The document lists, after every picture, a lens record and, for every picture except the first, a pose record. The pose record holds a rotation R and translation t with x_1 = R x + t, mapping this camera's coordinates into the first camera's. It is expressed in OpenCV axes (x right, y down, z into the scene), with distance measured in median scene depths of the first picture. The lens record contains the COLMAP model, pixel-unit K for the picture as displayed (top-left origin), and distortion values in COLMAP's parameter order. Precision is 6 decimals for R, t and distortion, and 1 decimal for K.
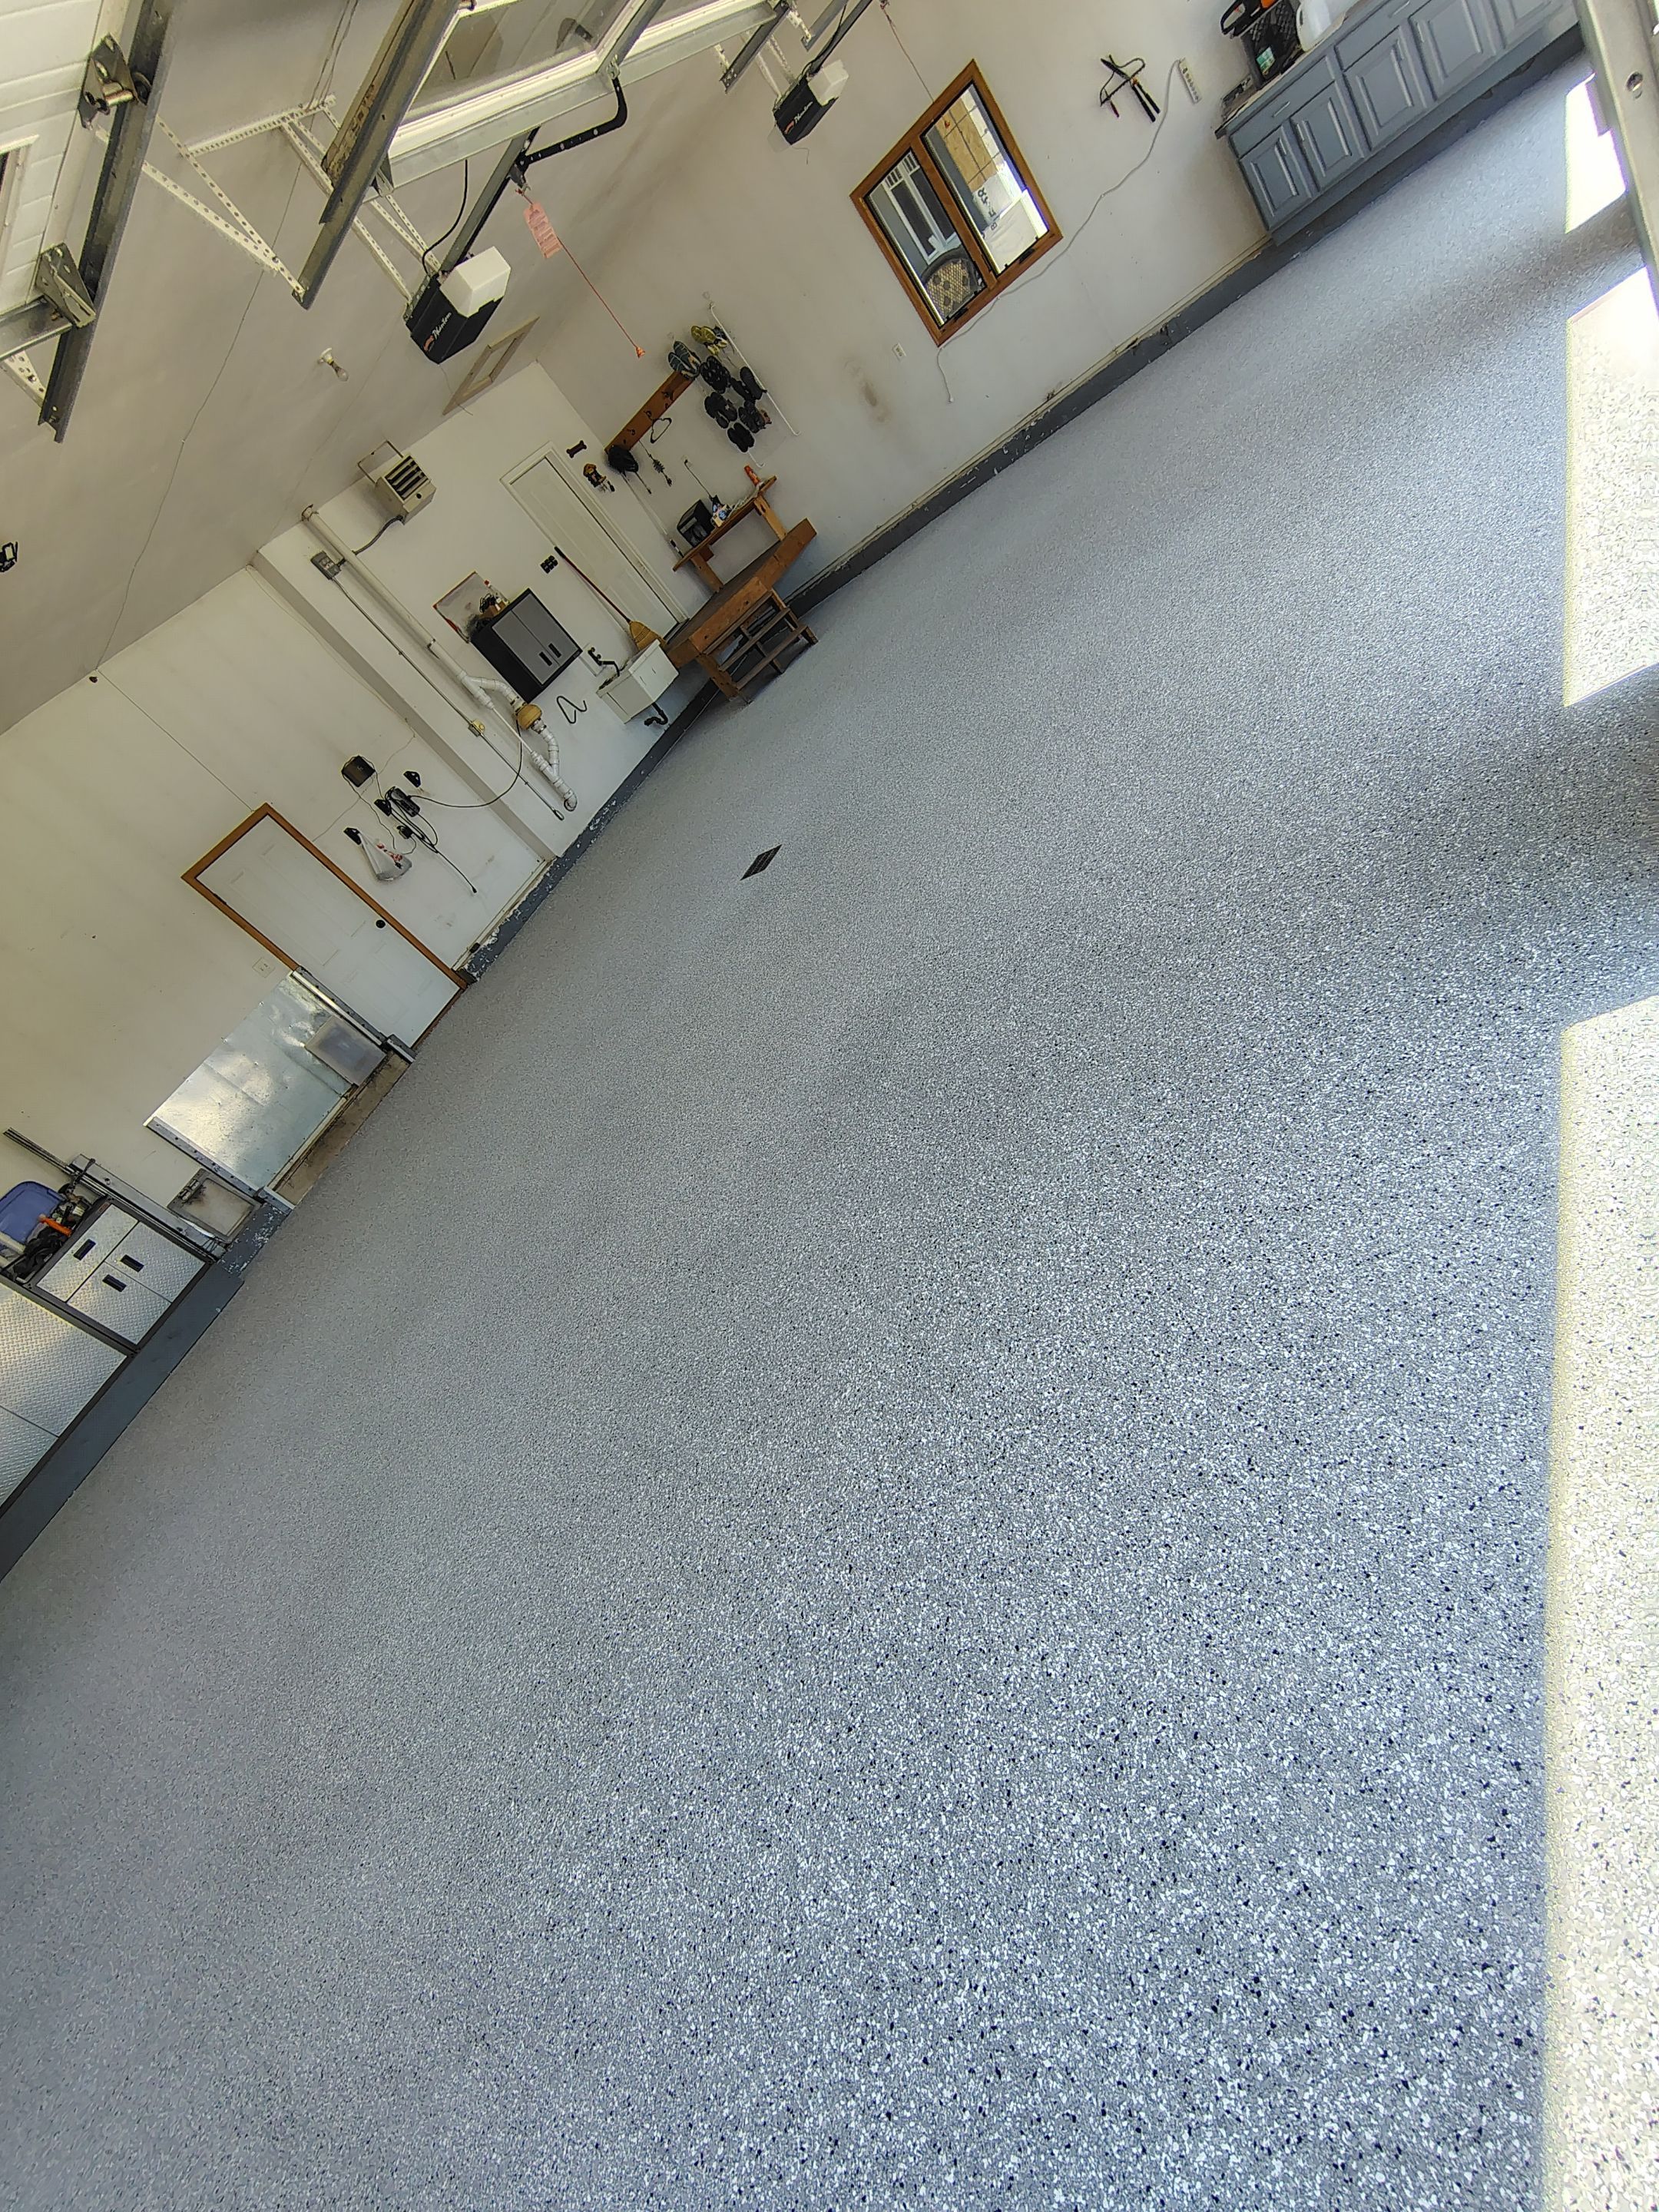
lens RADIAL K [[1020.1, 0, 820.7], [0, 1020.1, 1106.0], [0, 0, 1]] dist [-0.006565, 0.002045]
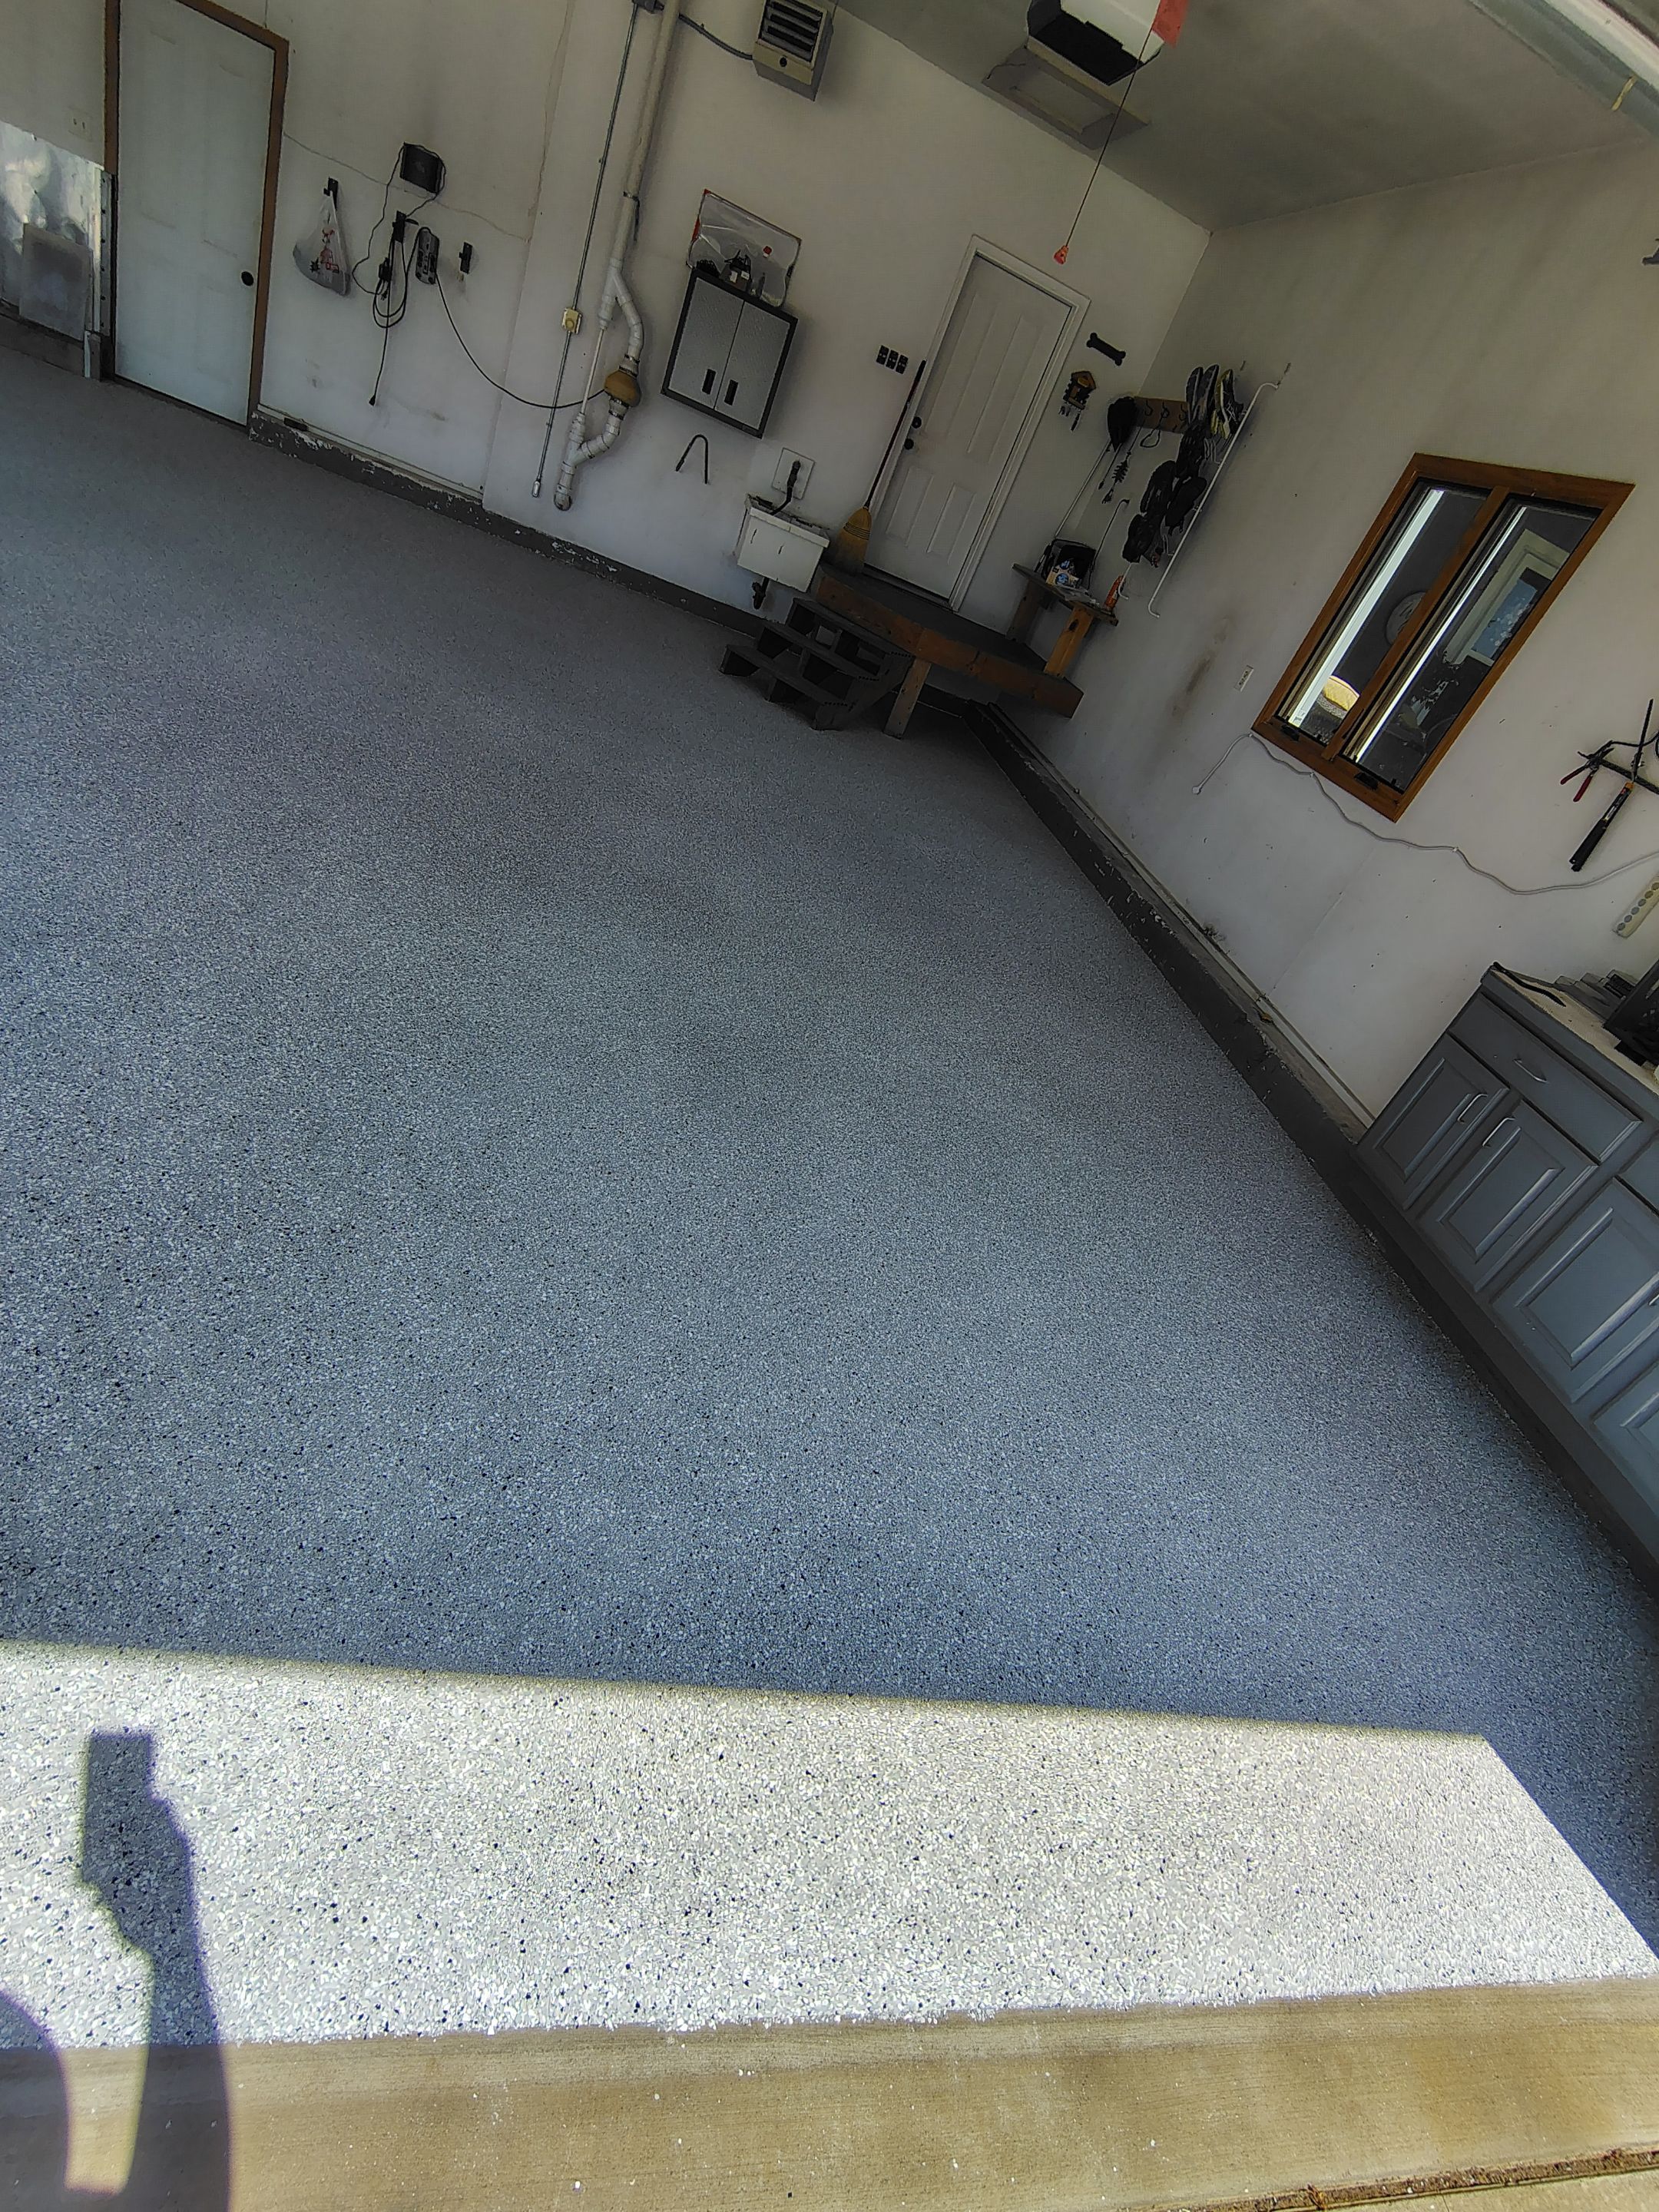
lens RADIAL K [[1020.1, 0, 820.7], [0, 1020.1, 1106.0], [0, 0, 1]] dist [-0.006565, 0.002045]
pose [[0.213746, 0.969911, -0.116557, 0.467670], [-0.946464, 0.235155, 0.221153, -0.811509], [0.241907, 0.063046, 0.968249, 0.540671]]
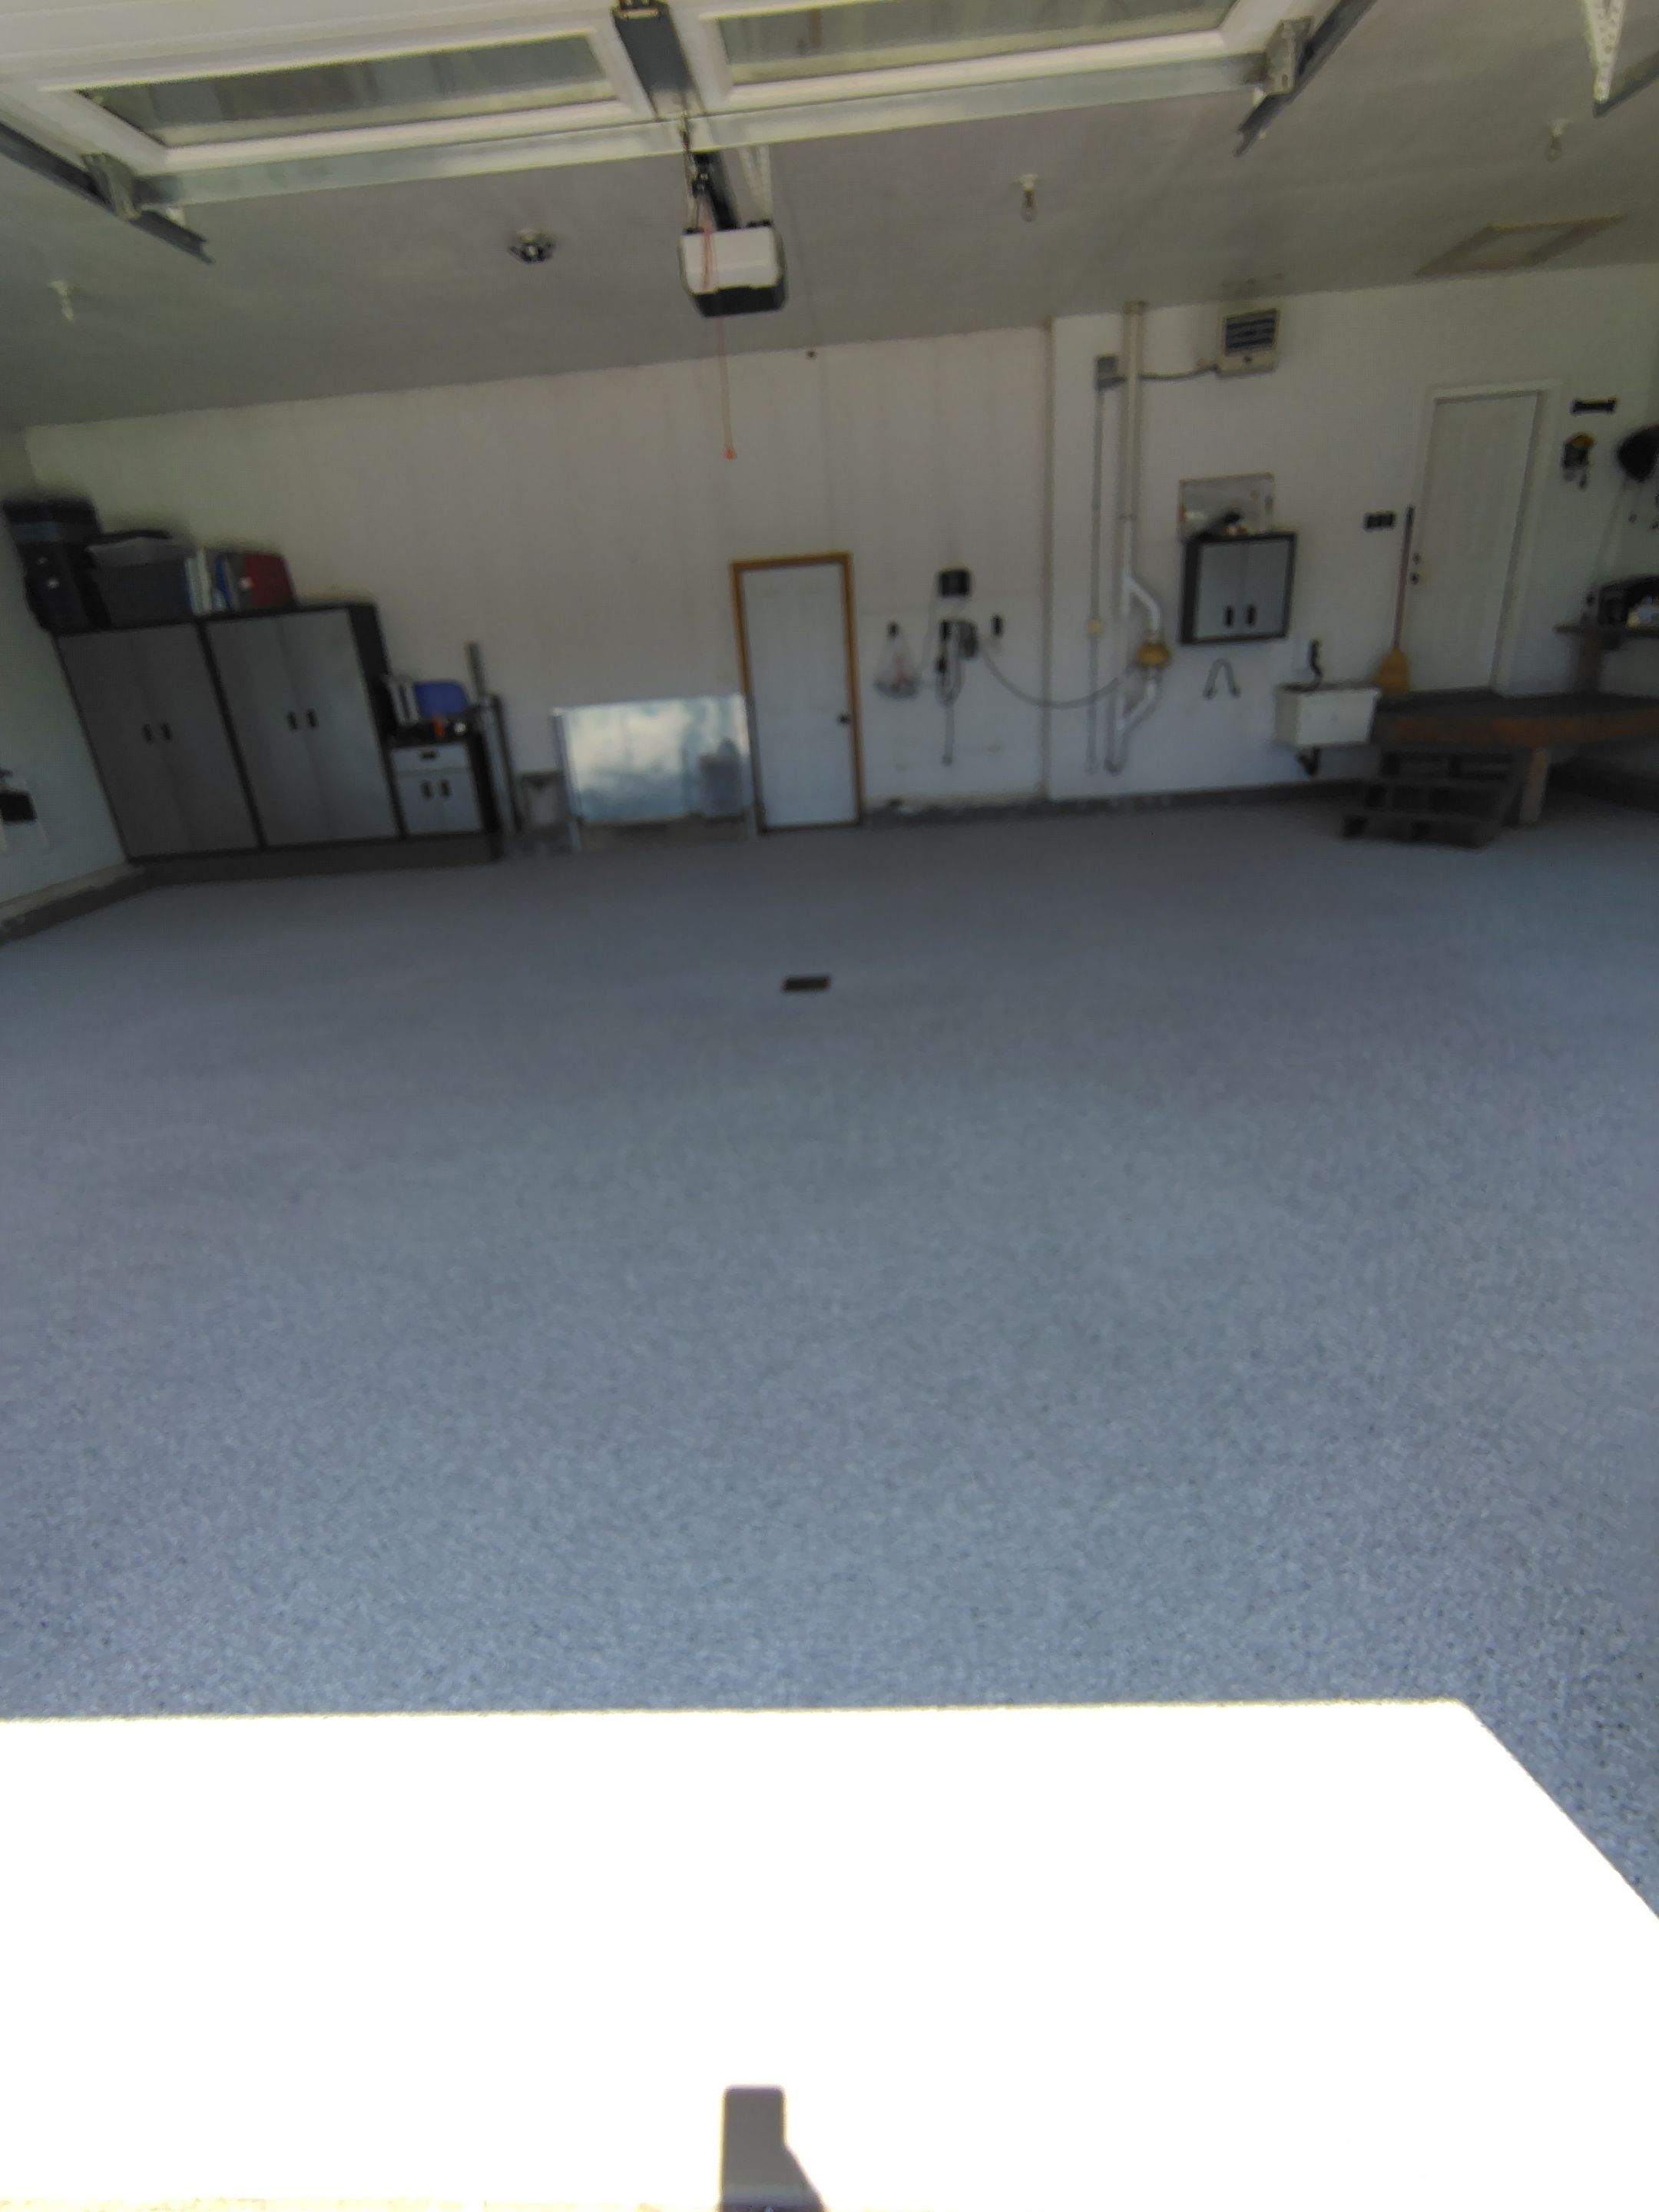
lens RADIAL K [[1045.0, 0, 829.5], [0, 1045.0, 1106.0], [0, 0, 1]] dist [-0.031314, 0.014666]
pose [[0.403612, 0.820950, -0.403905, 0.356570], [-0.697887, 0.561717, 0.444329, -0.538976], [0.591652, 0.102543, 0.799646, 0.312759]]
